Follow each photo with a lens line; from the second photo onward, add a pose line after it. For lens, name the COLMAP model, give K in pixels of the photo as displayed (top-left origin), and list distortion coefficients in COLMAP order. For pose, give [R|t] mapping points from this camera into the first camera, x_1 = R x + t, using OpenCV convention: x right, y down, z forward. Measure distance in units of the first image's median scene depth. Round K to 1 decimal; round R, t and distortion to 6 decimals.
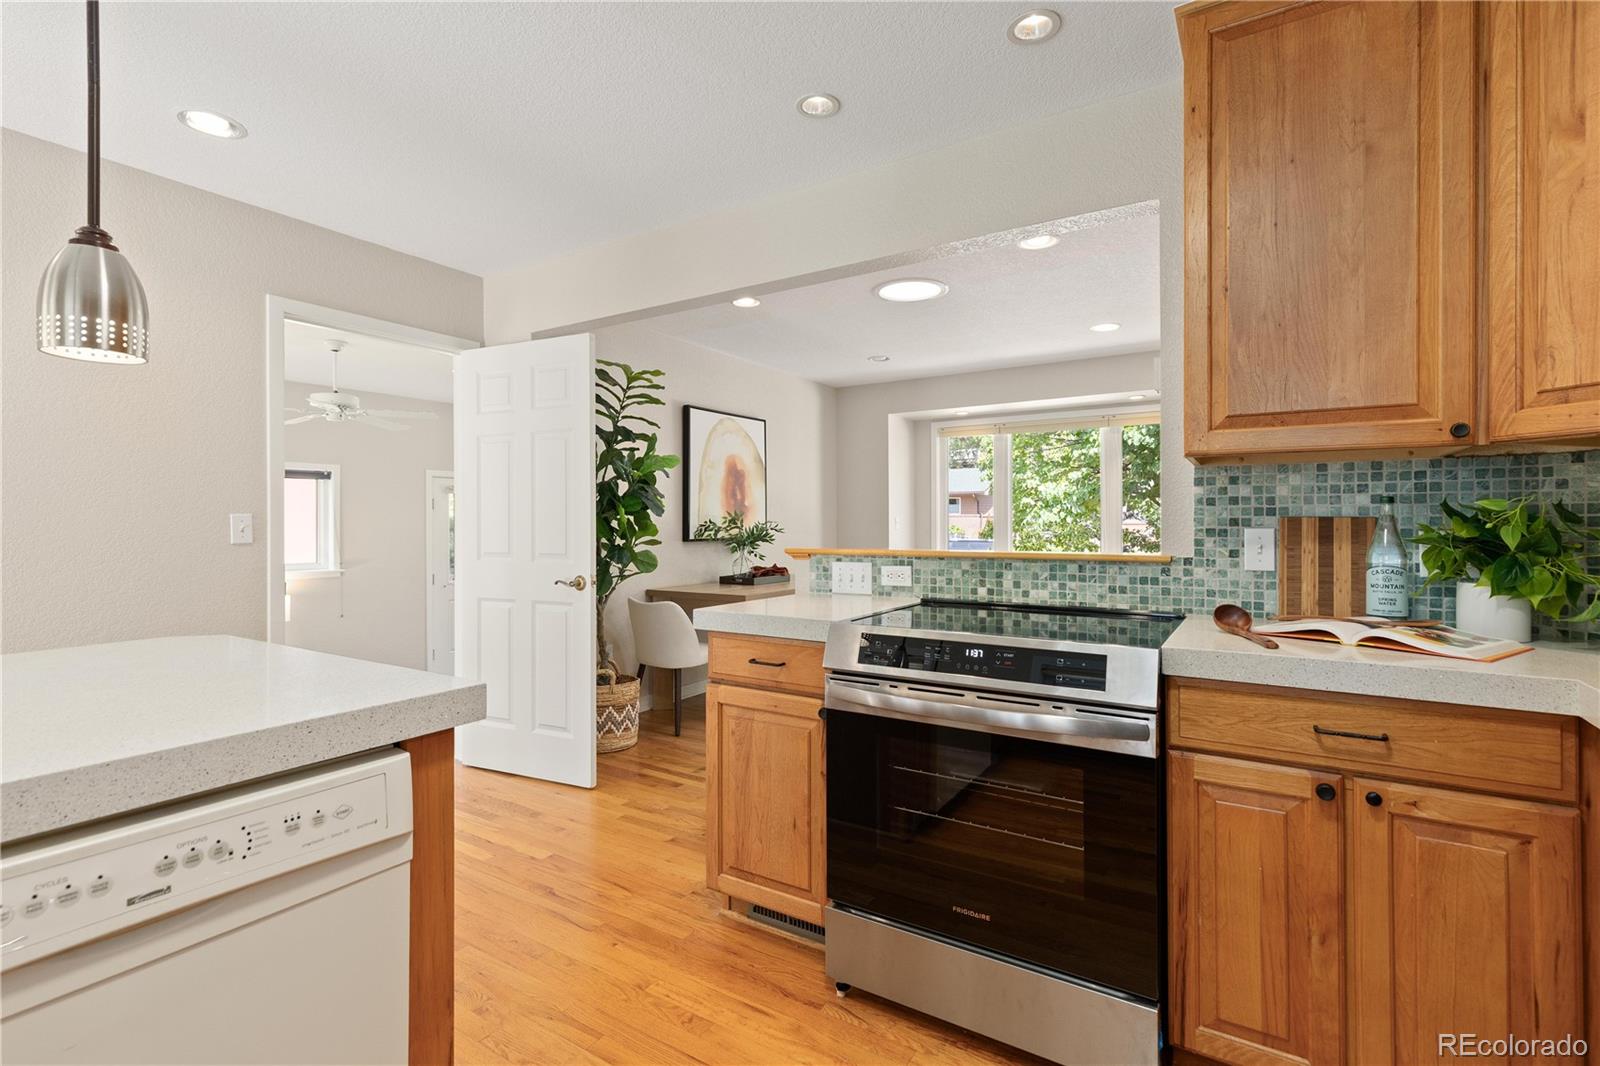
lens RADIAL K [[733.2, 0, 801.8], [0, 733.2, 524.8], [0, 0, 1]] dist [0.010229, -0.002223]
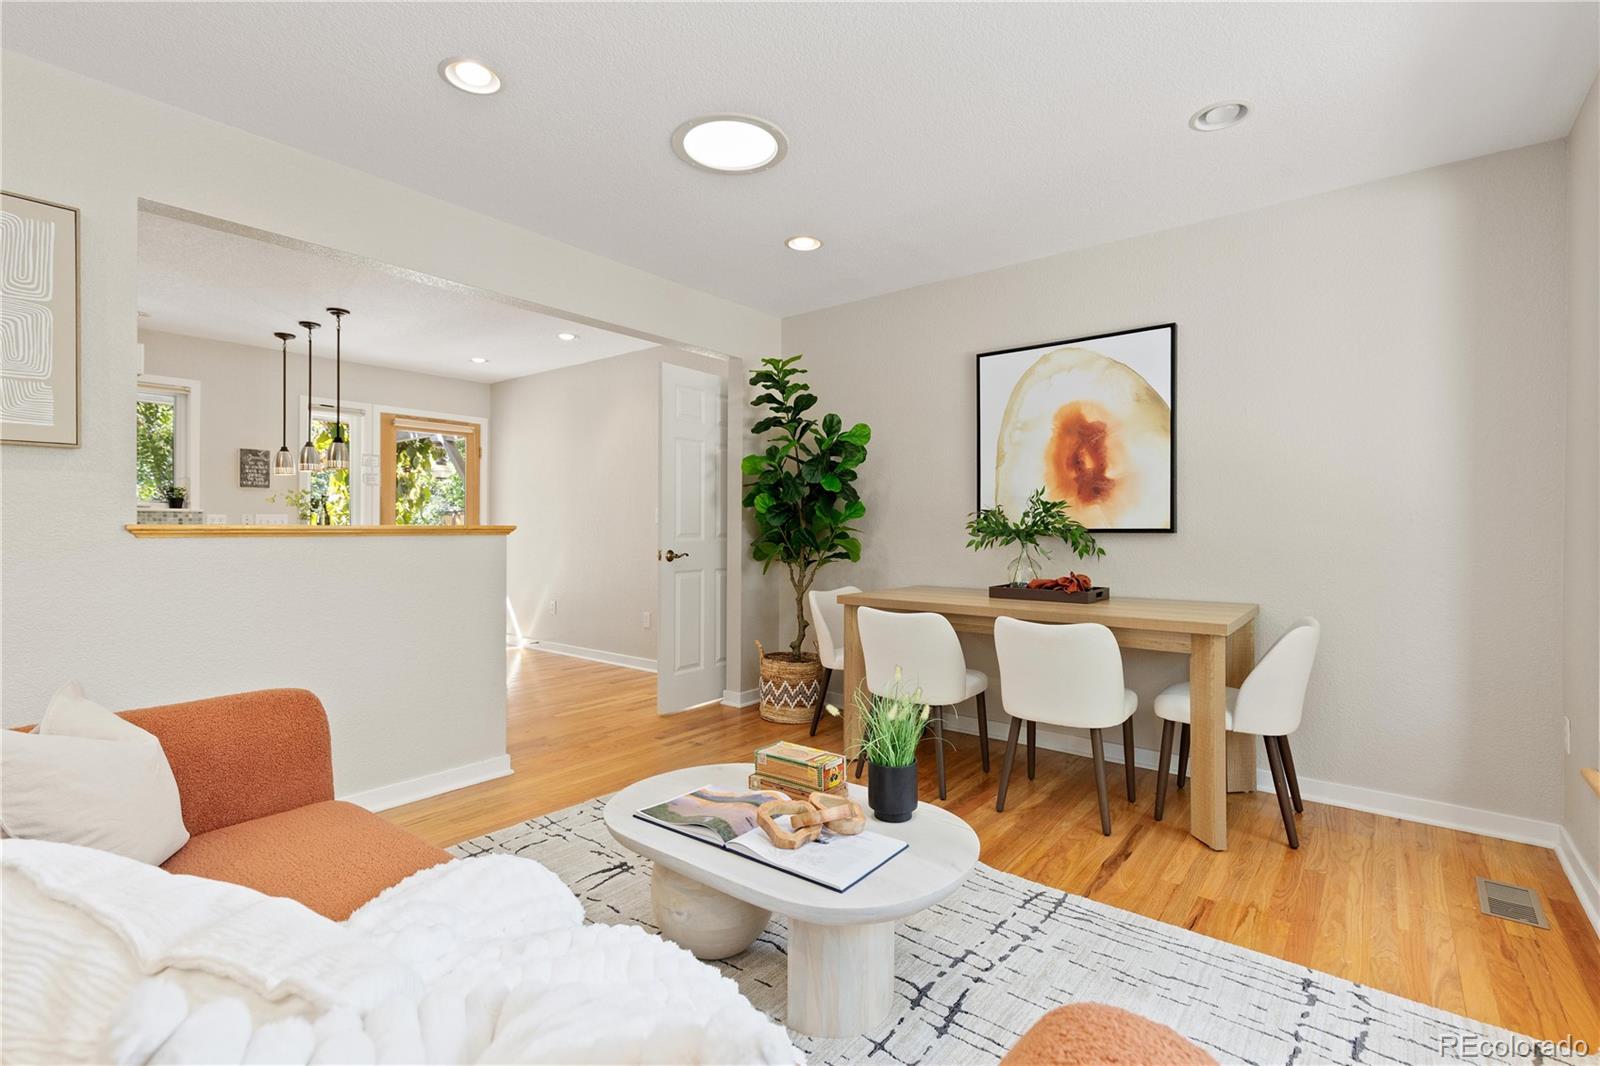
lens RADIAL K [[733.2, 0, 793.1], [0, 733.2, 522.3], [0, 0, 1]] dist [0.010229, -0.002223]
pose [[-0.110664, -0.003306, -0.993852, 1.433081], [-0.003852, 0.999988, -0.002897, 0.034655], [0.993850, 0.003507, -0.110675, 2.026780]]
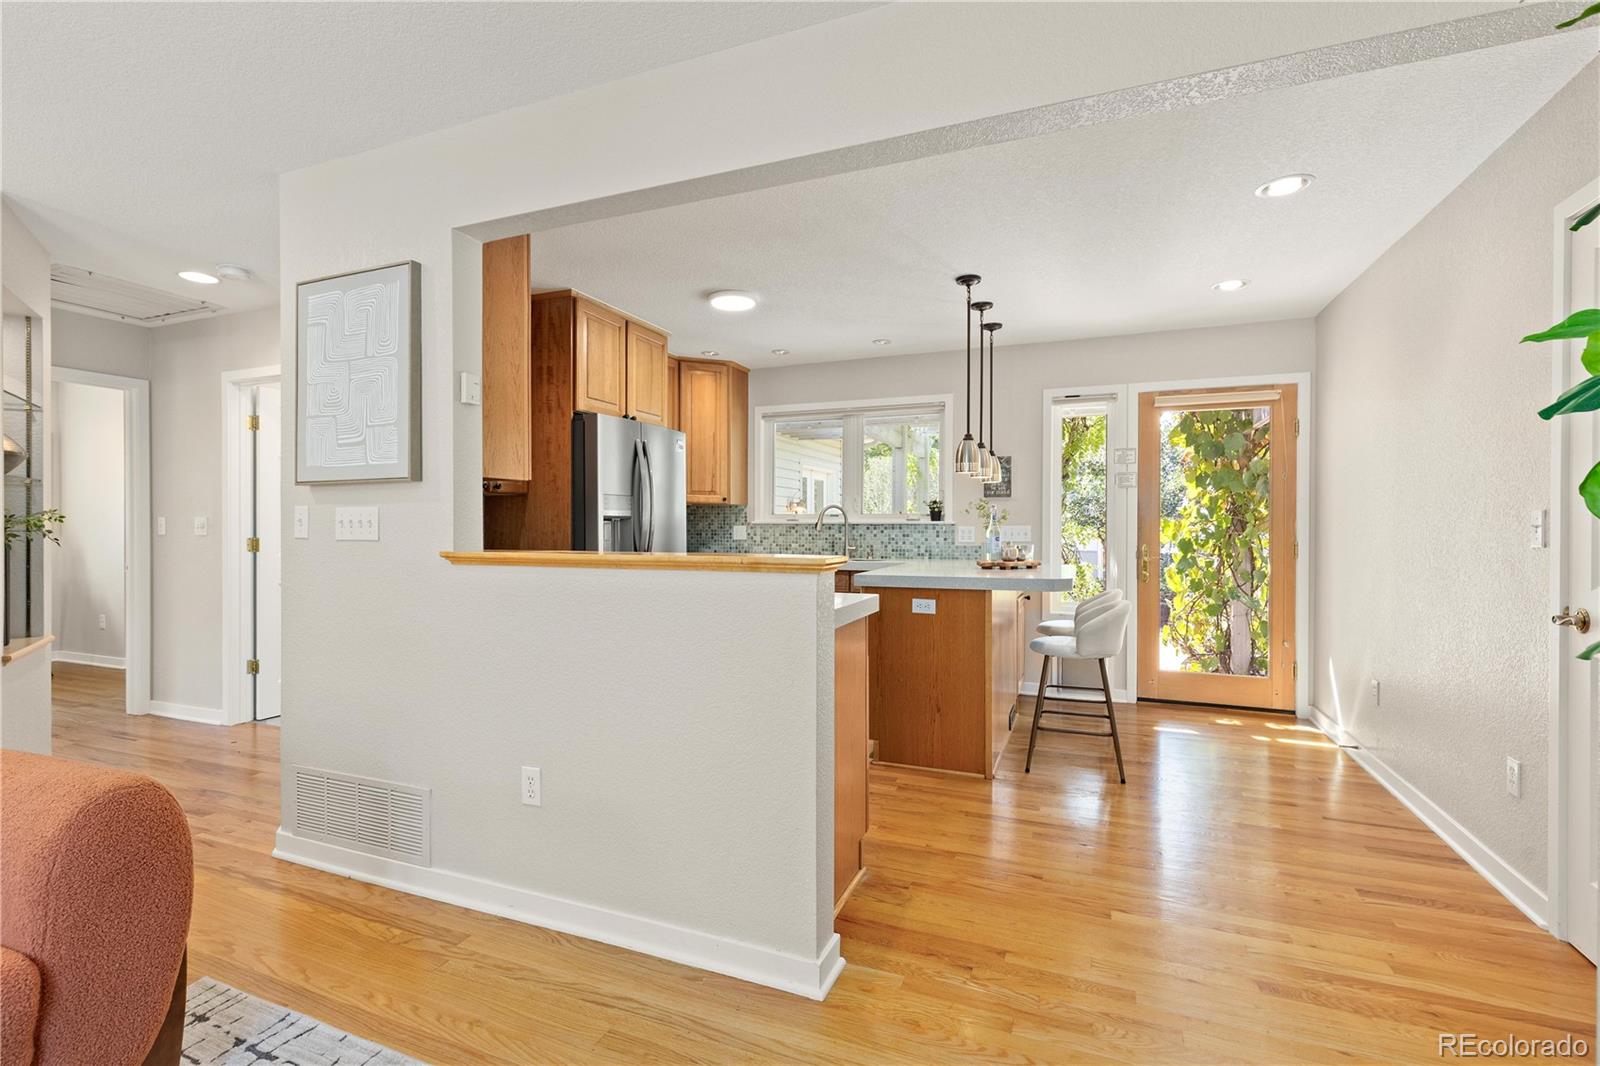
lens RADIAL K [[733.2, 0, 794.3], [0, 733.2, 528.4], [0, 0, 1]] dist [0.010229, -0.002223]
pose [[-0.984546, 0.002021, -0.175116, 0.194385], [0.000788, 0.999974, 0.007107, -0.001957], [0.175126, 0.006860, -0.984522, 2.117705]]
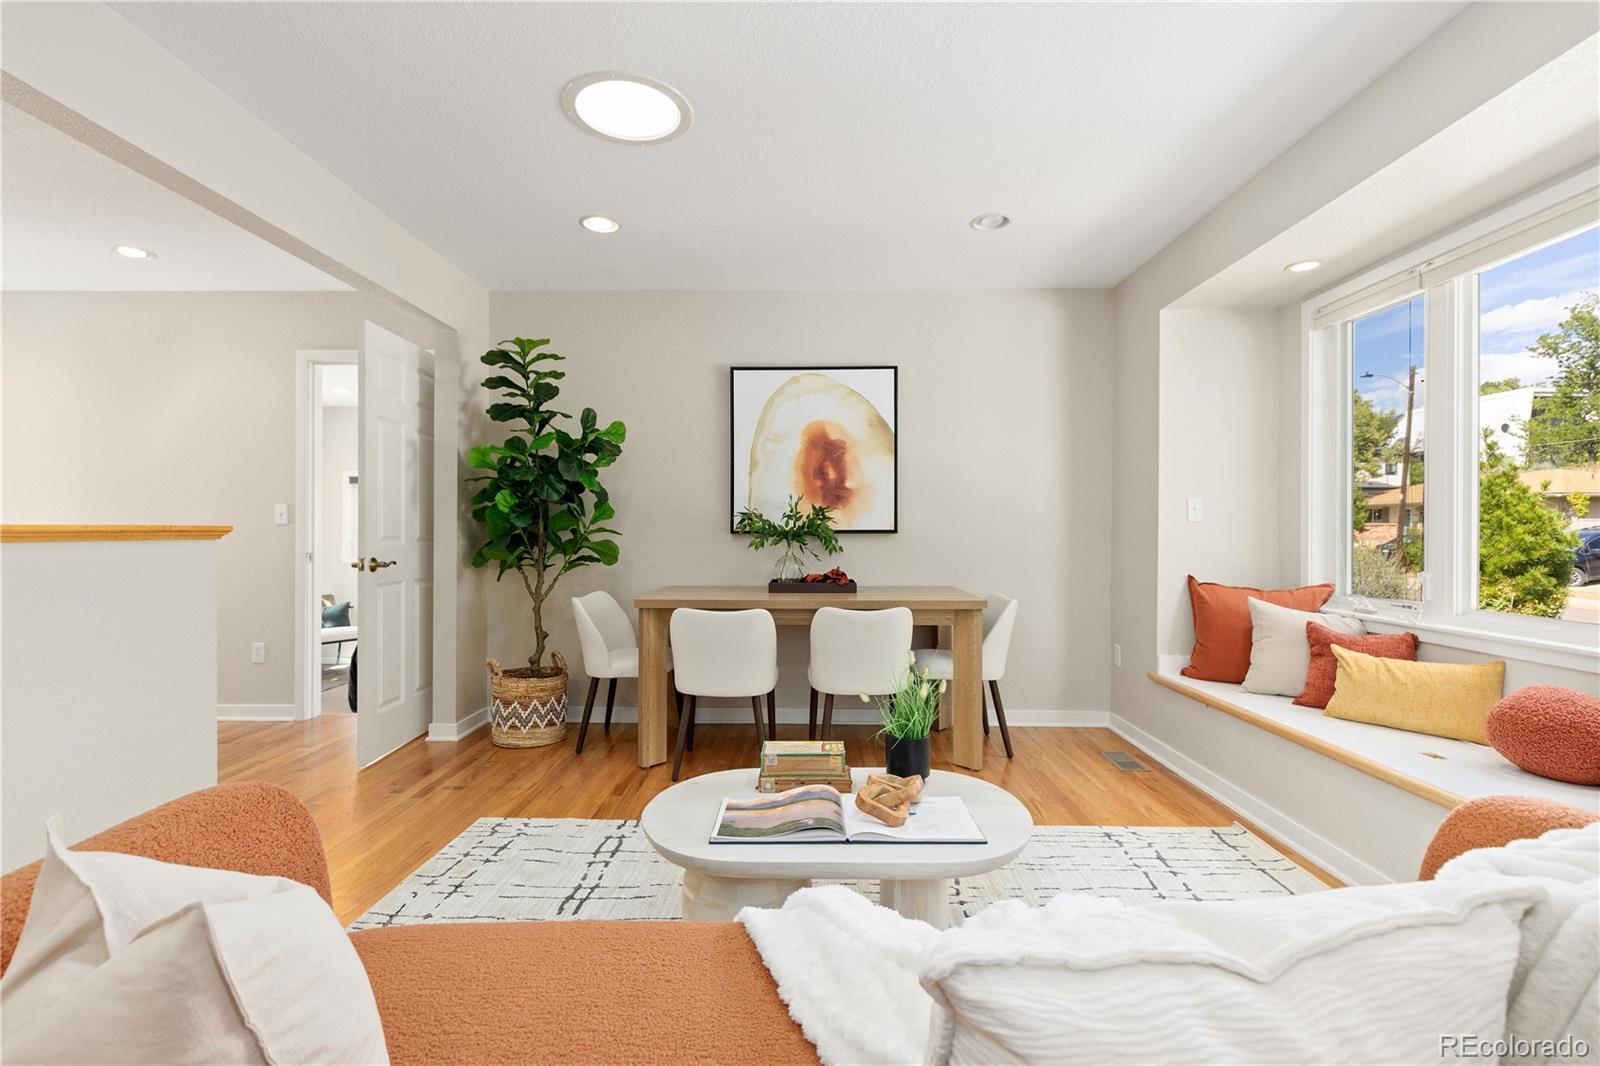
lens RADIAL K [[733.2, 0, 792.0], [0, 733.2, 528.8], [0, 0, 1]] dist [0.010229, -0.002223]
pose [[0.519172, 0.002967, -0.854665, 1.322047], [-0.005129, 0.999987, 0.000356, 0.038155], [0.854655, 0.004199, 0.519180, 1.436016]]
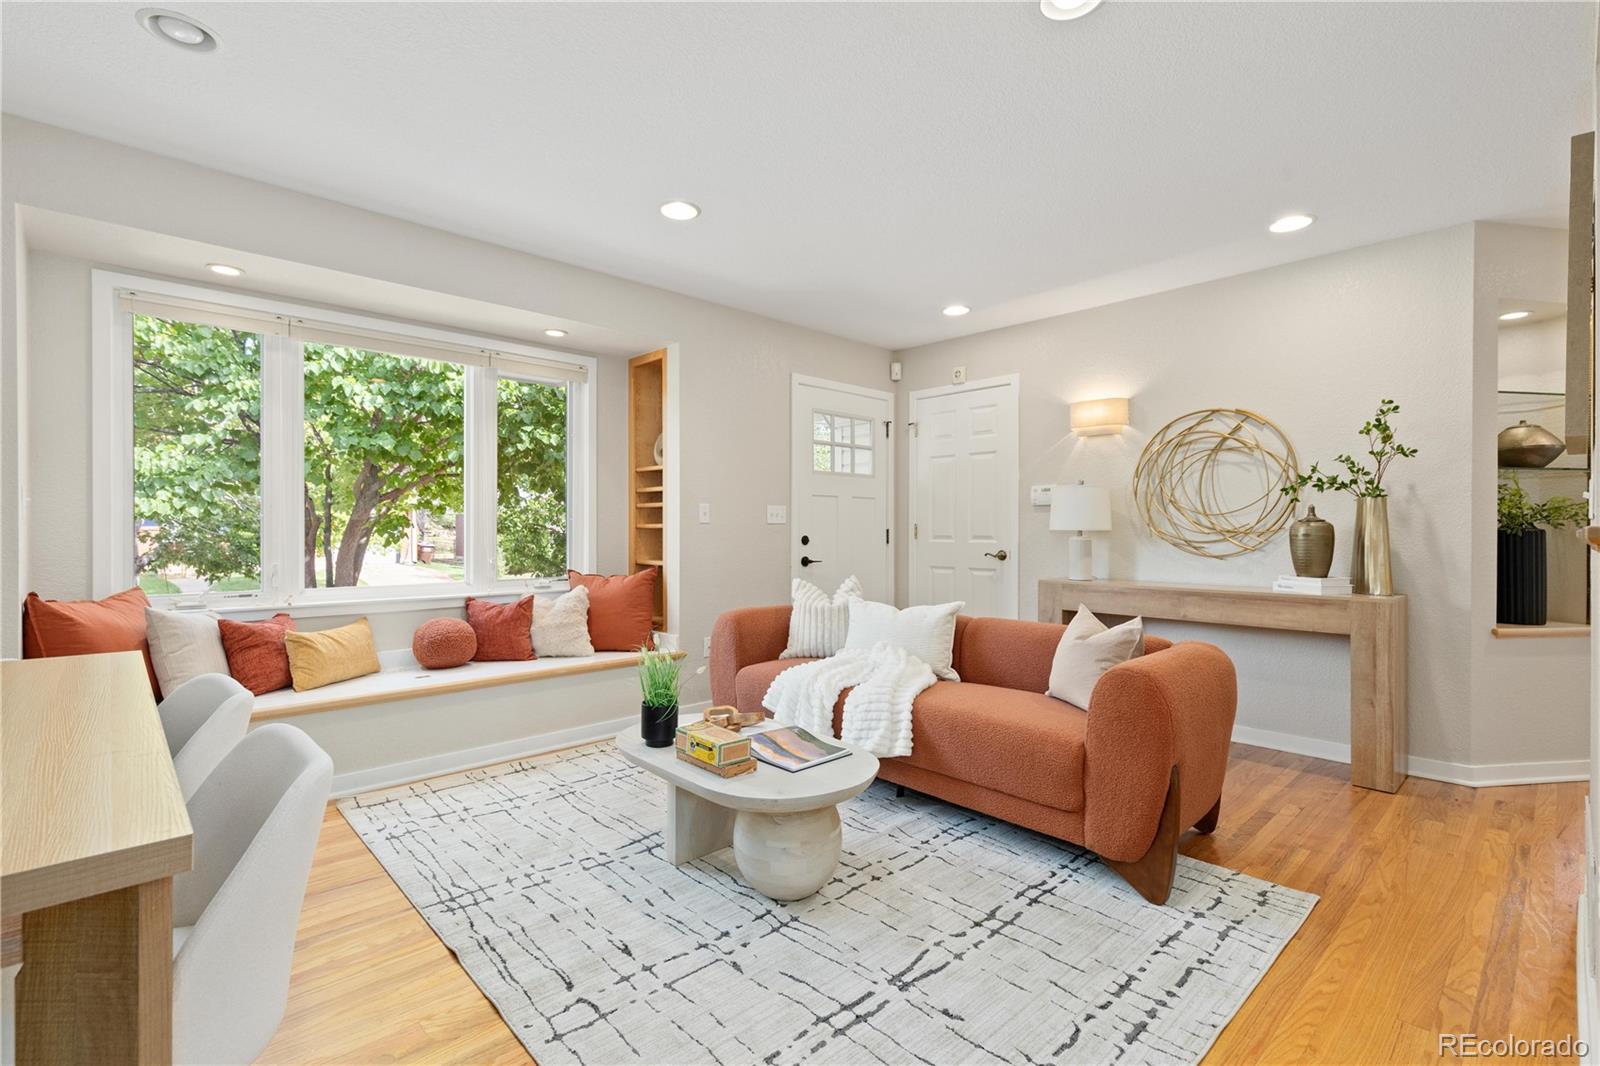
lens RADIAL K [[733.2, 0, 793.5], [0, 733.2, 532.1], [0, 0, 1]] dist [0.010229, -0.002223]
pose [[0.250444, 0.002468, 0.968128, -0.420143], [-0.000841, 0.999997, -0.002332, 0.044033], [-0.968131, -0.000230, 0.250445, 1.575277]]
